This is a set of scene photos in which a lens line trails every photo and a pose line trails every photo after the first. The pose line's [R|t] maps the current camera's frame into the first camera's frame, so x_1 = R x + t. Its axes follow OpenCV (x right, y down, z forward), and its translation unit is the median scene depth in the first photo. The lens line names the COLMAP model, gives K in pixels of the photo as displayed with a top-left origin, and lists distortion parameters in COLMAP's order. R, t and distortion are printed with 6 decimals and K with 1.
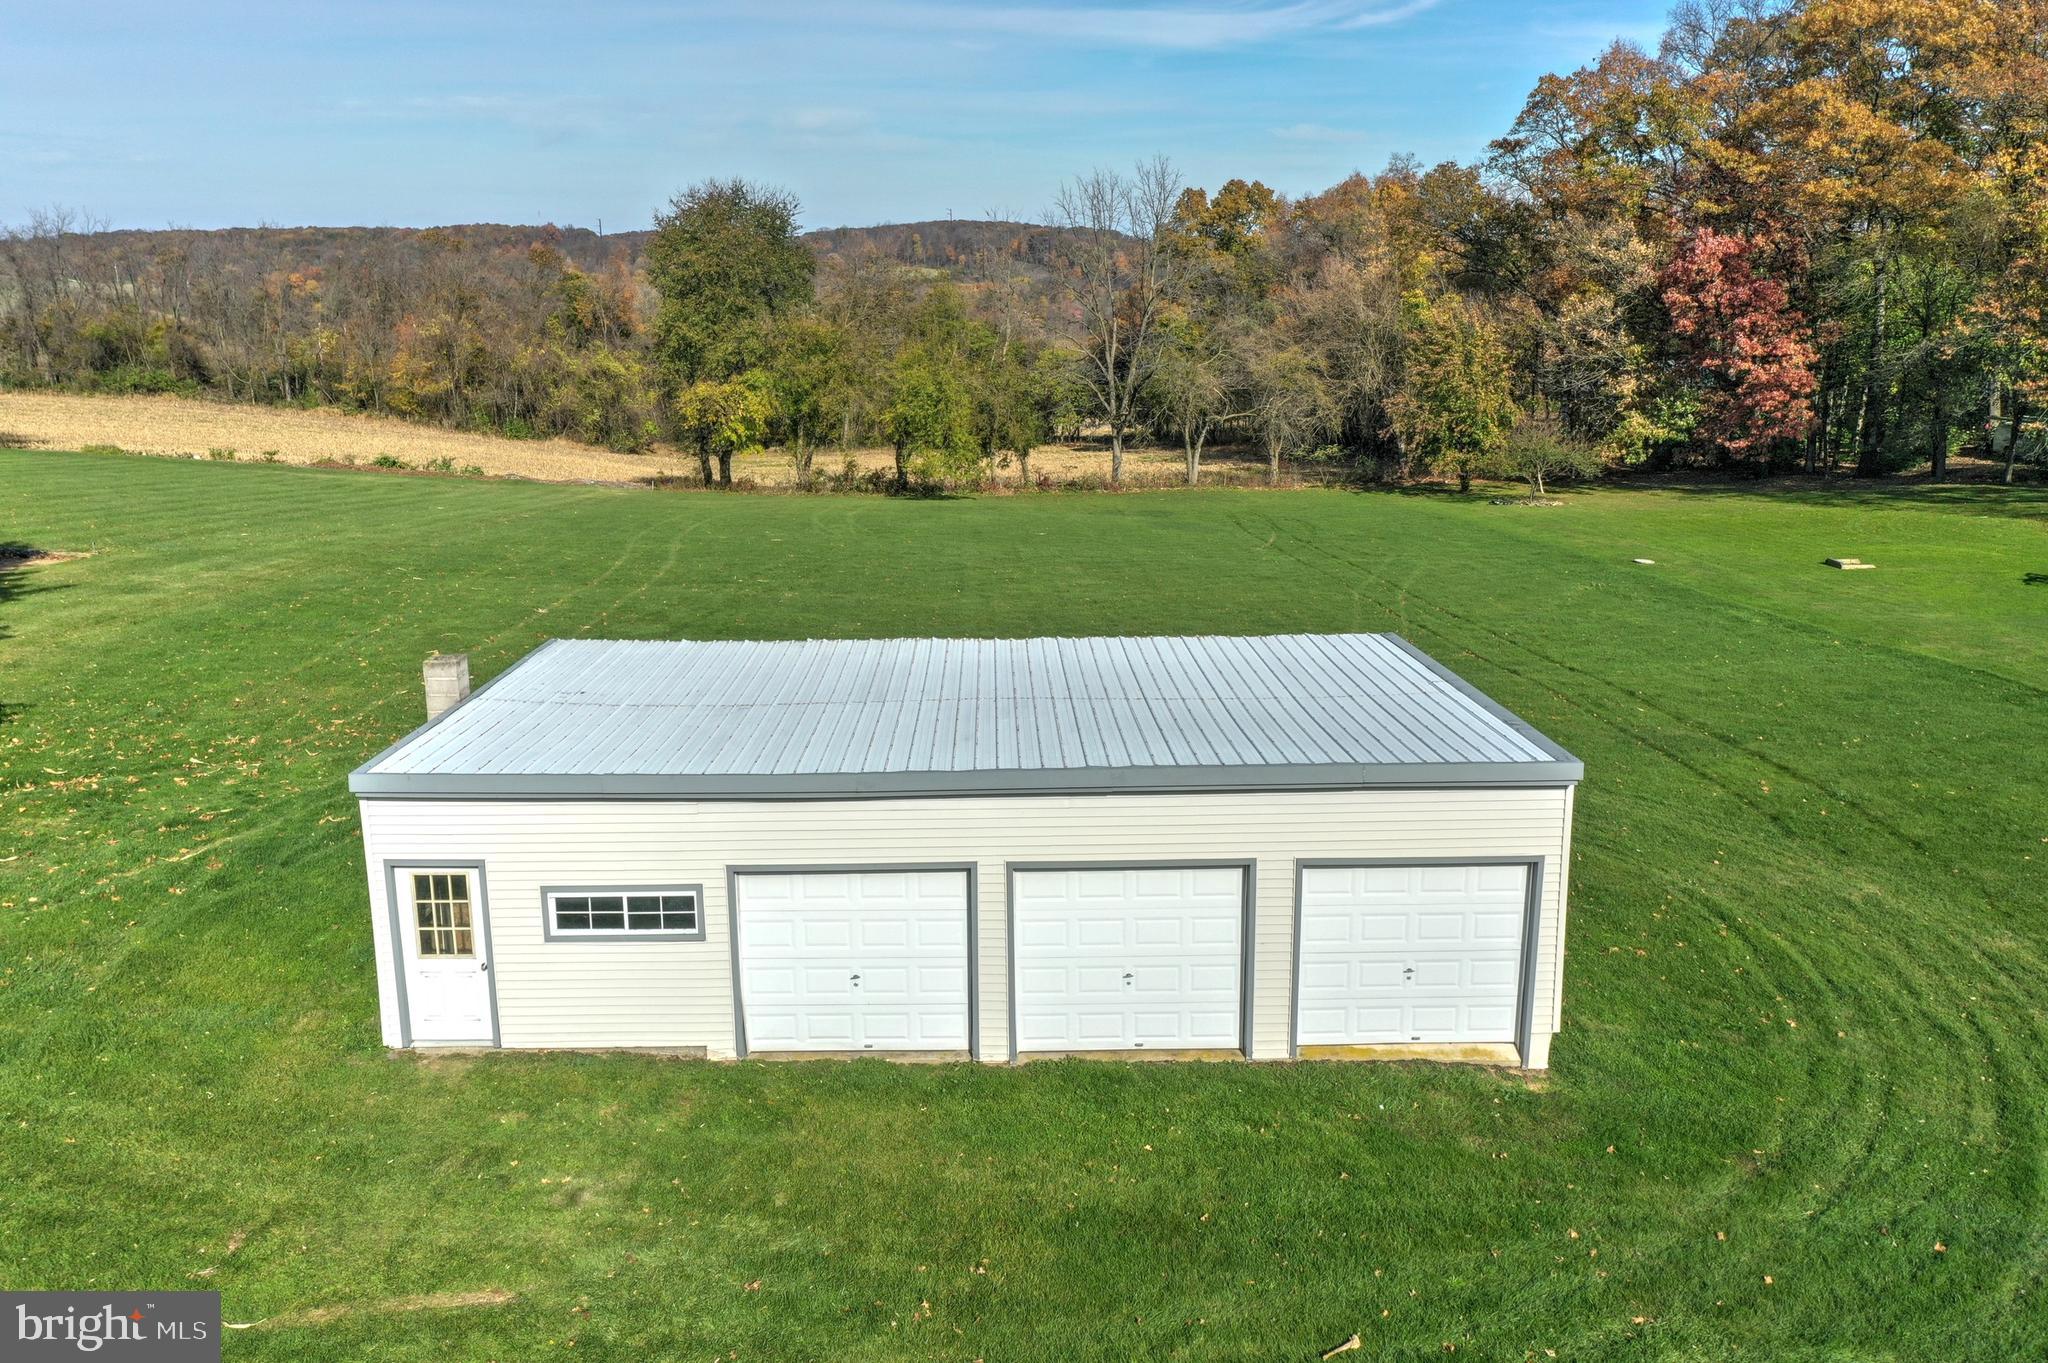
lens RADIAL K [[1626.4, 0, 1030.7], [0, 1626.4, 674.6], [0, 0, 1]] dist [-0.003380, -0.004278]
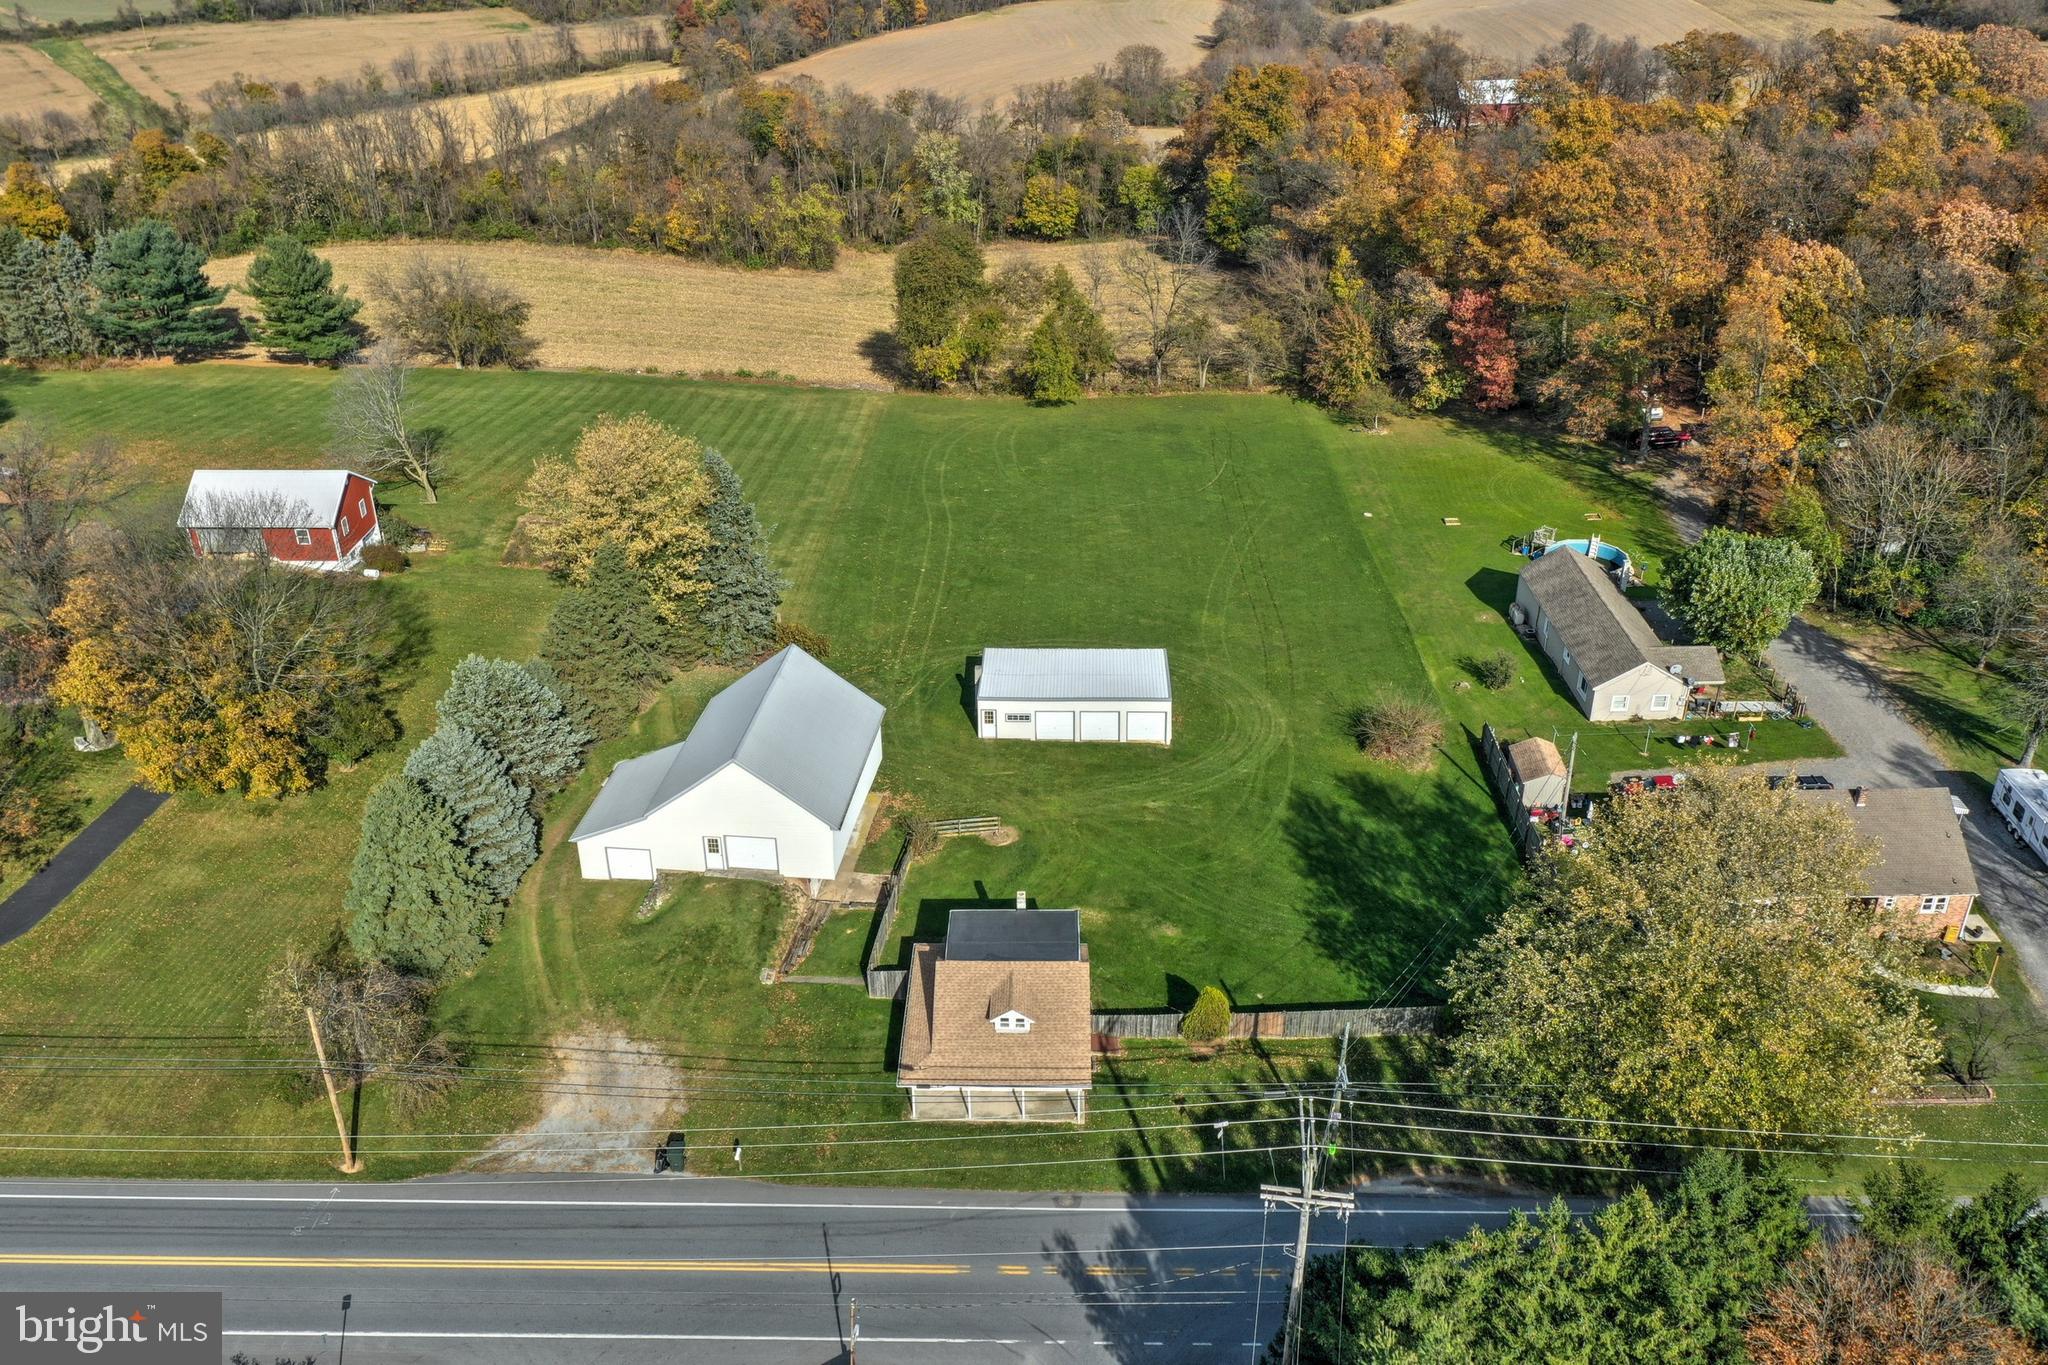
lens RADIAL K [[1656.0, 0, 1022.2], [0, 1656.0, 708.0], [0, 0, 1]] dist [0.003951, 0.010060]
pose [[0.997928, 0.019514, -0.061318, 0.023525], [-0.003343, 0.967344, 0.253445, -0.232186], [0.064261, -0.252715, 0.965404, -0.792874]]
